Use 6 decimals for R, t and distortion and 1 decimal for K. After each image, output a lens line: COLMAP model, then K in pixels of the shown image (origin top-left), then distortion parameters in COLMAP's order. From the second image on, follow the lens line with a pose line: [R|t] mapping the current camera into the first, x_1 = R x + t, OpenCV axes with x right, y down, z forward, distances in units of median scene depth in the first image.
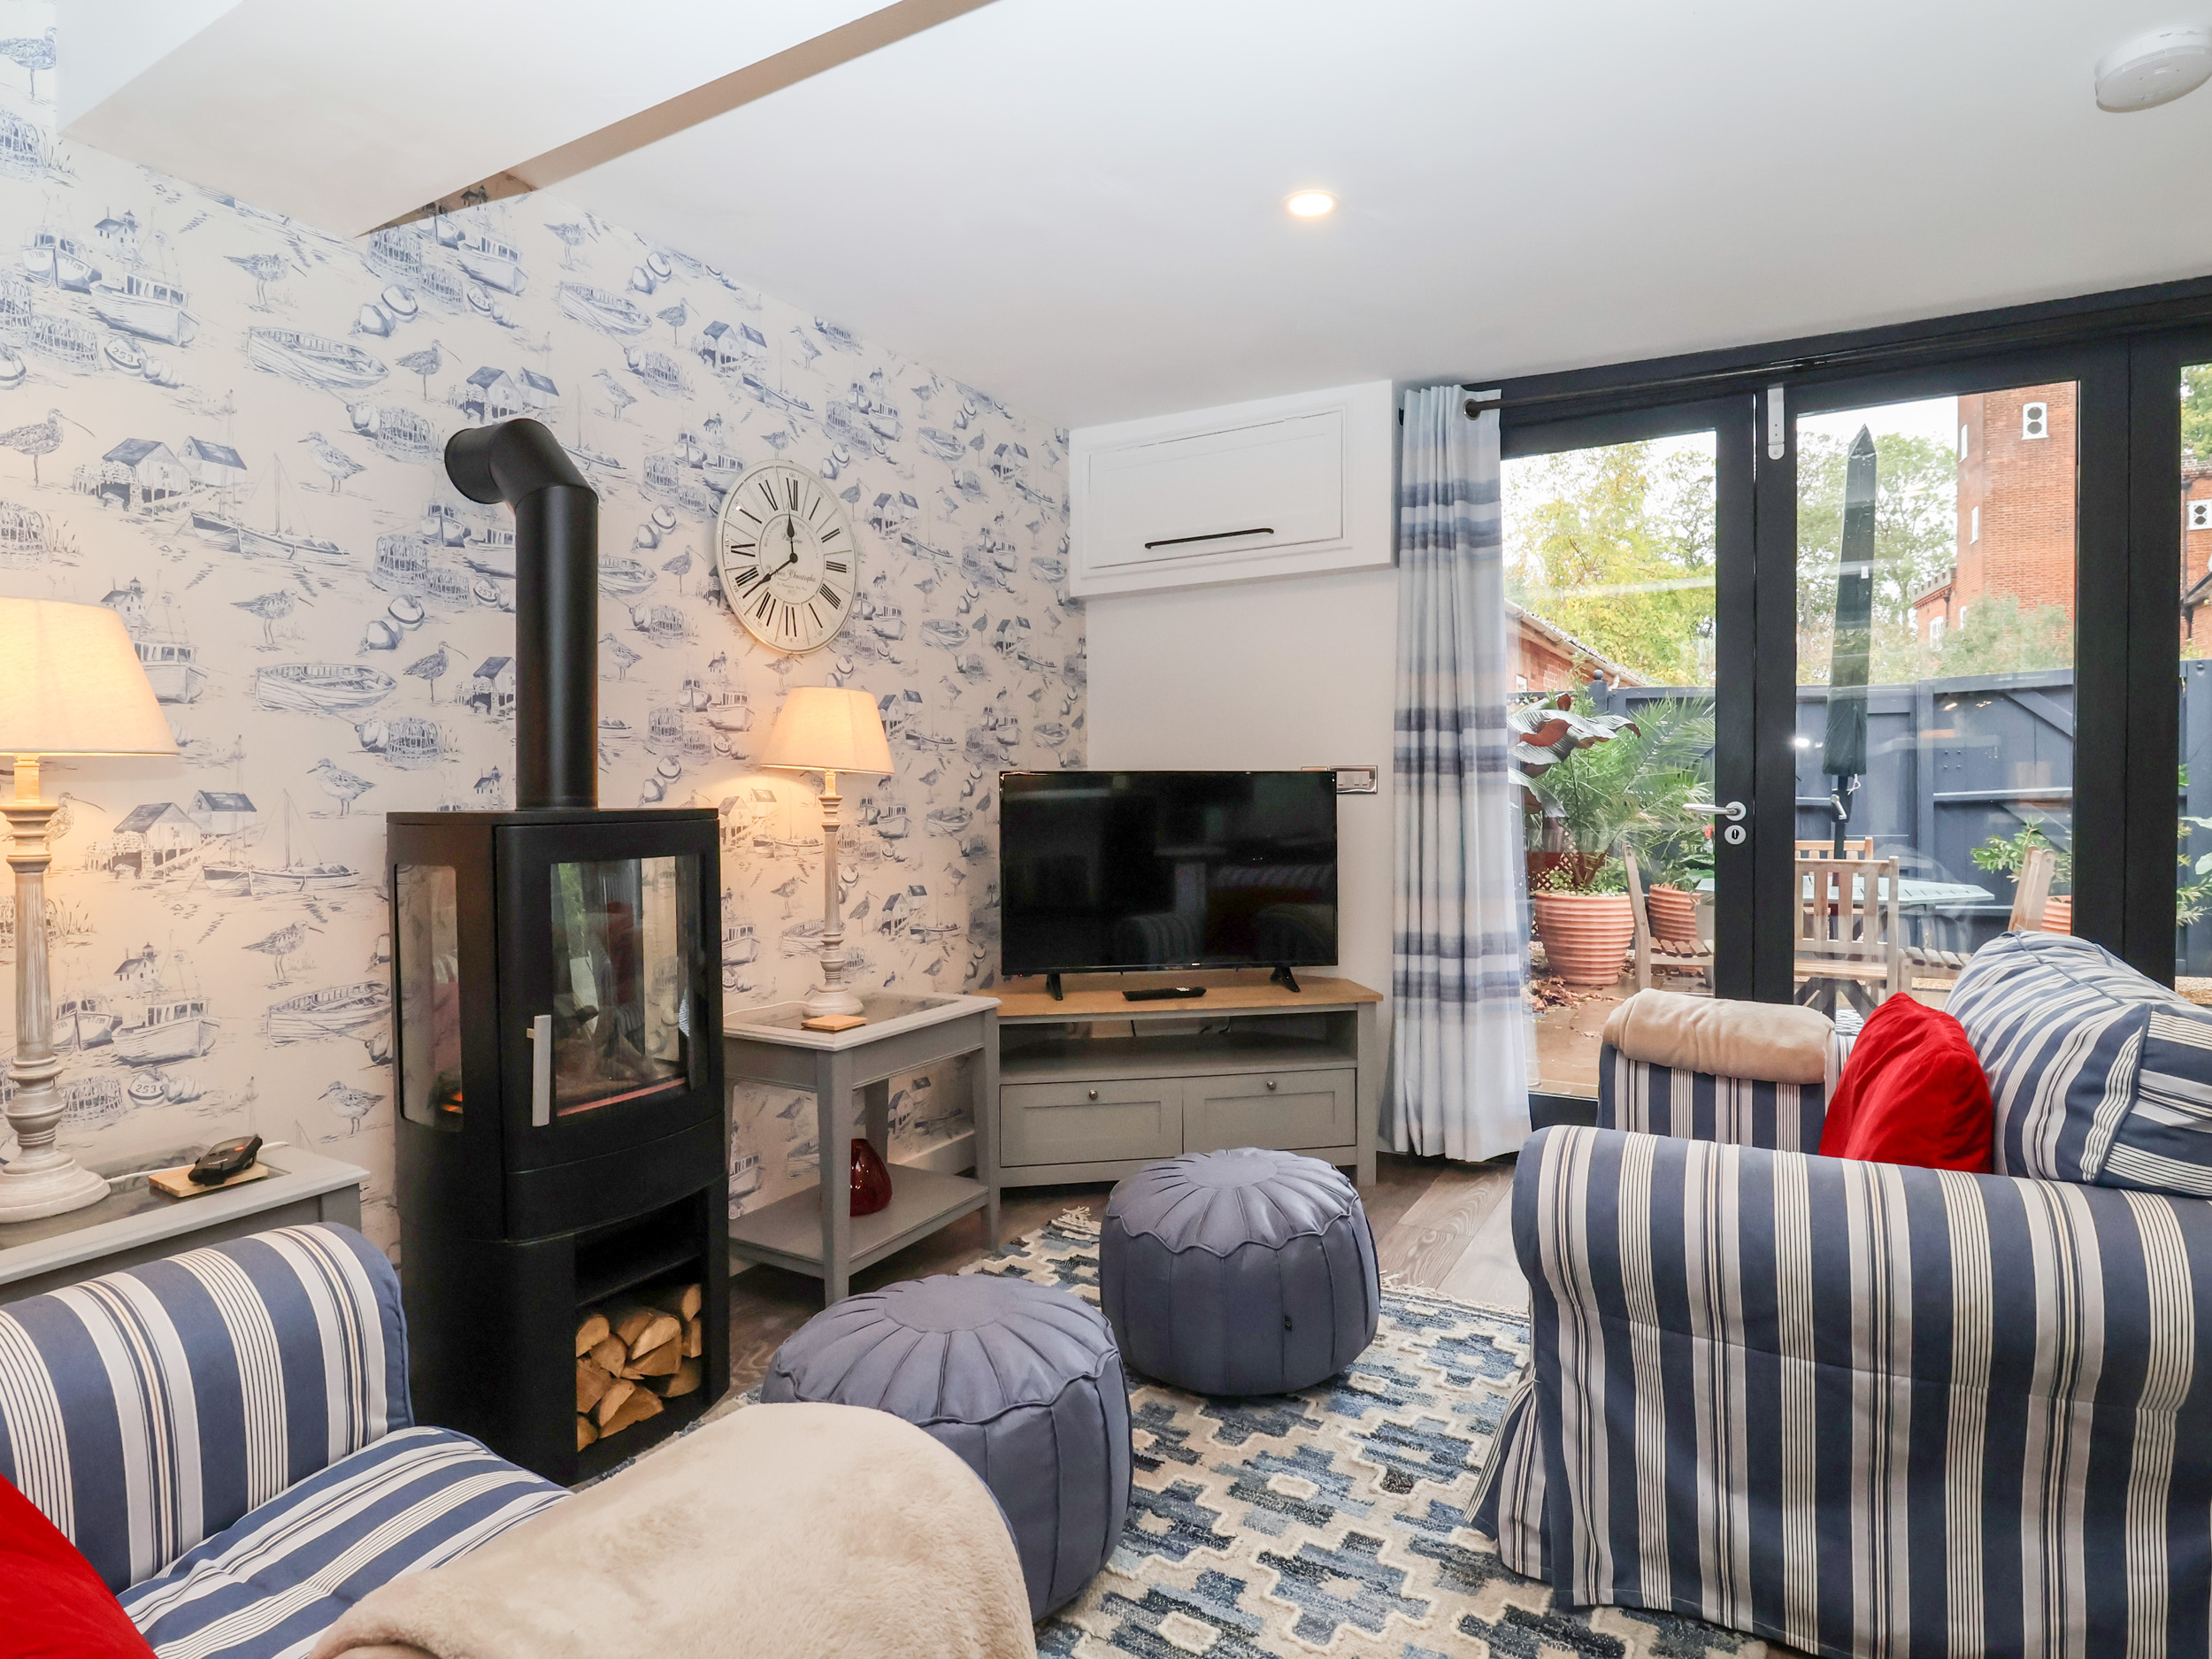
lens RADIAL K [[1149.0, 0, 1092.6], [0, 1149.0, 828.2], [0, 0, 1]] dist [-0.033929, -0.000315]
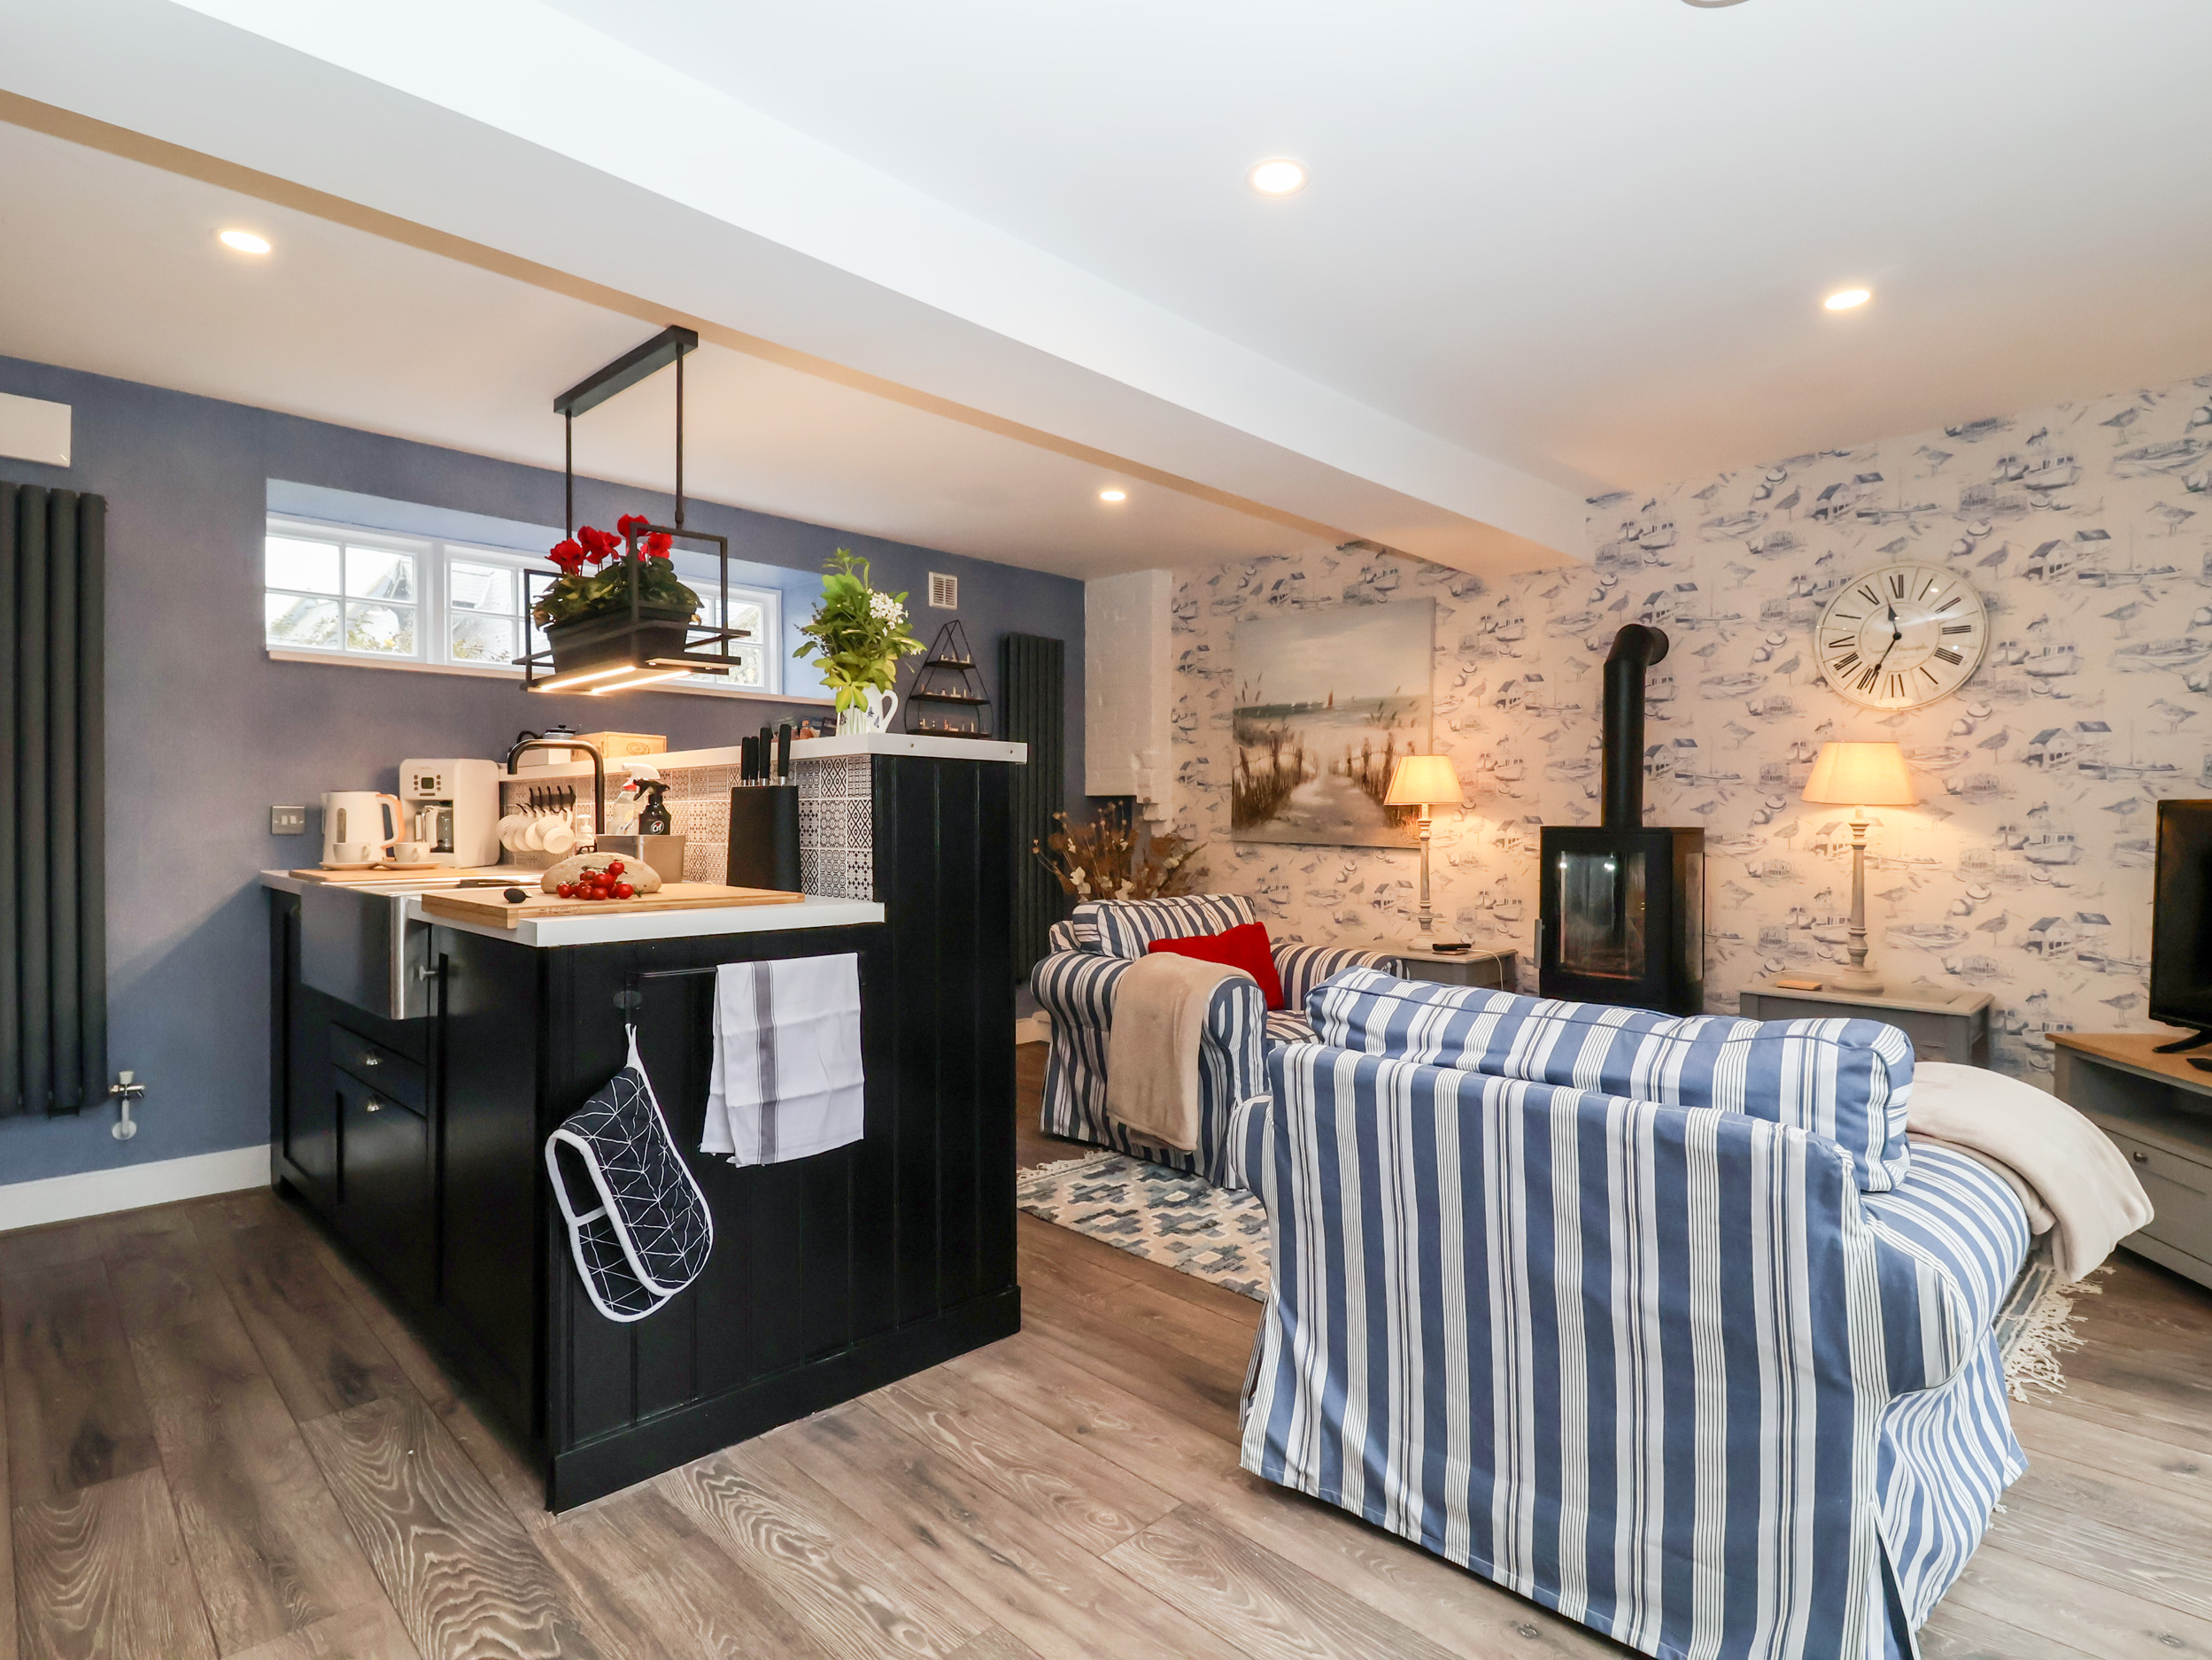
lens RADIAL K [[1148.9, 0, 1092.6], [0, 1148.9, 828.7], [0, 0, 1]] dist [-0.033929, -0.000315]
pose [[-0.286379, 0.017396, -0.957959, 1.282753], [-0.033869, 0.999026, 0.028267, -0.027891], [0.957518, 0.040540, -0.285511, 0.538890]]
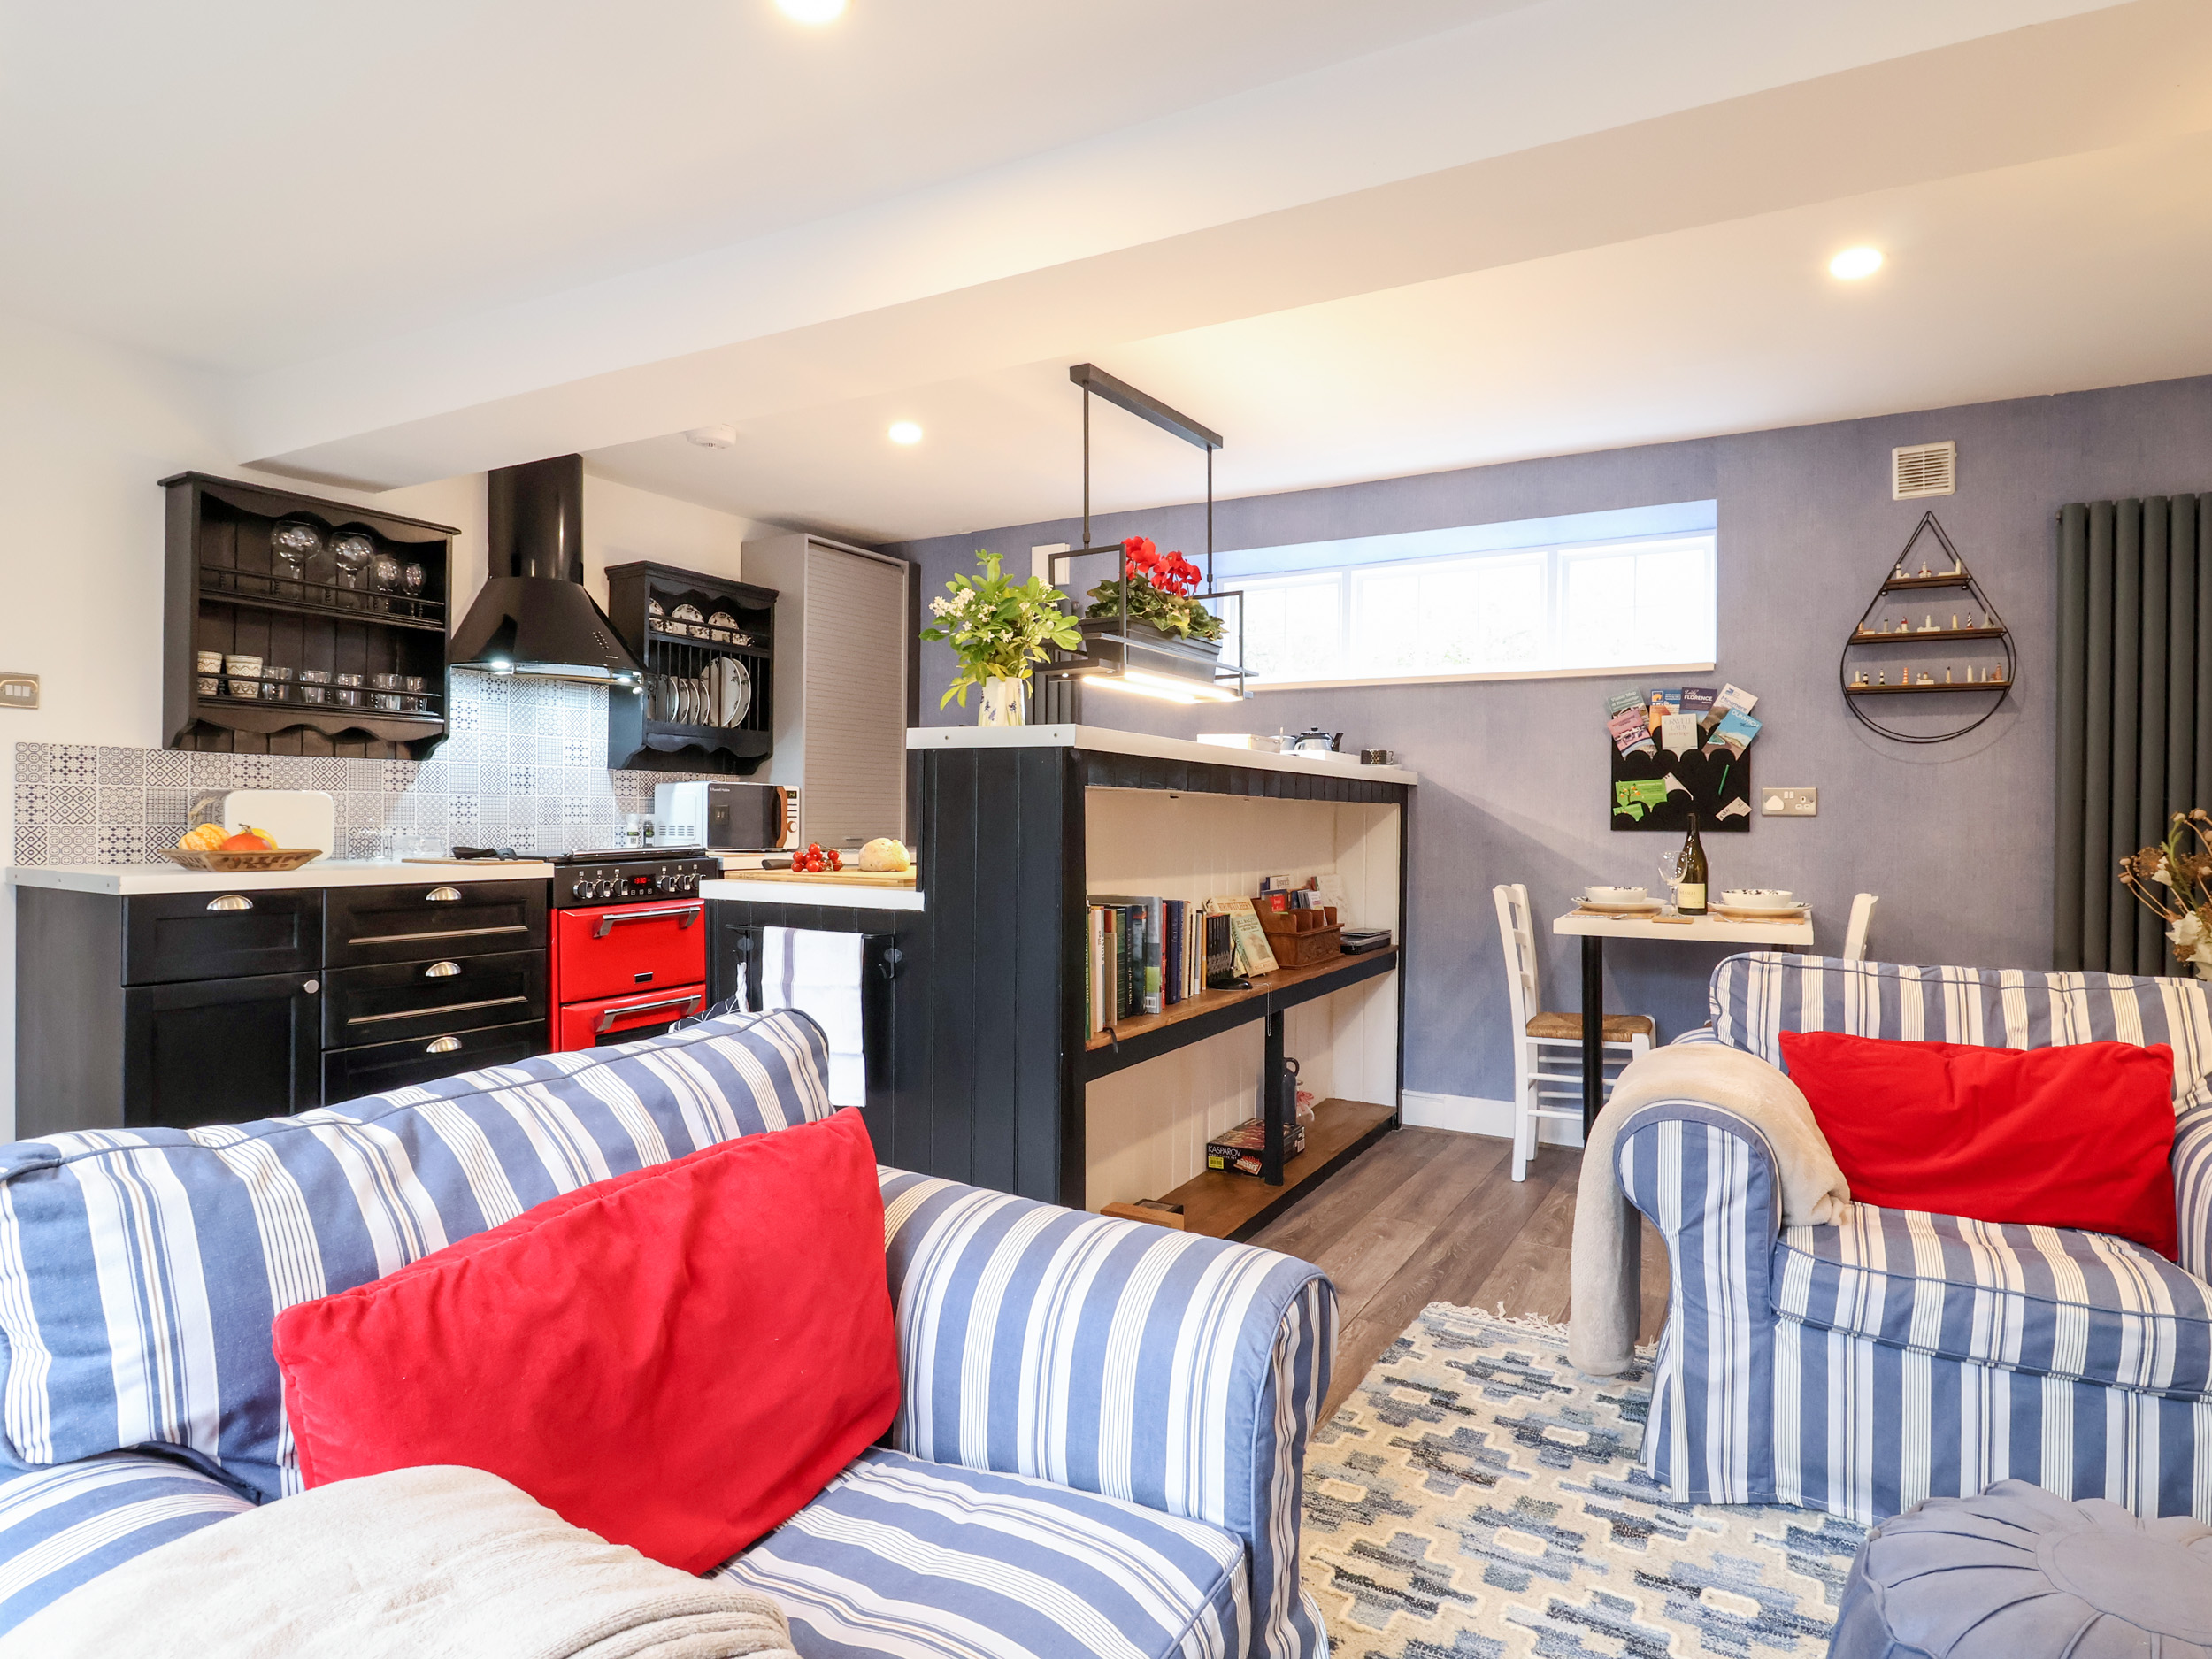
lens RADIAL K [[1172.6, 0, 1098.2], [0, 1172.6, 825.2], [0, 0, 1]] dist [-0.026997, -0.002372]
pose [[-0.999627, 0.002979, 0.027143, 0.318516], [0.004128, 0.999094, 0.042358, -0.033486], [-0.026992, 0.042454, -0.998734, 1.065549]]
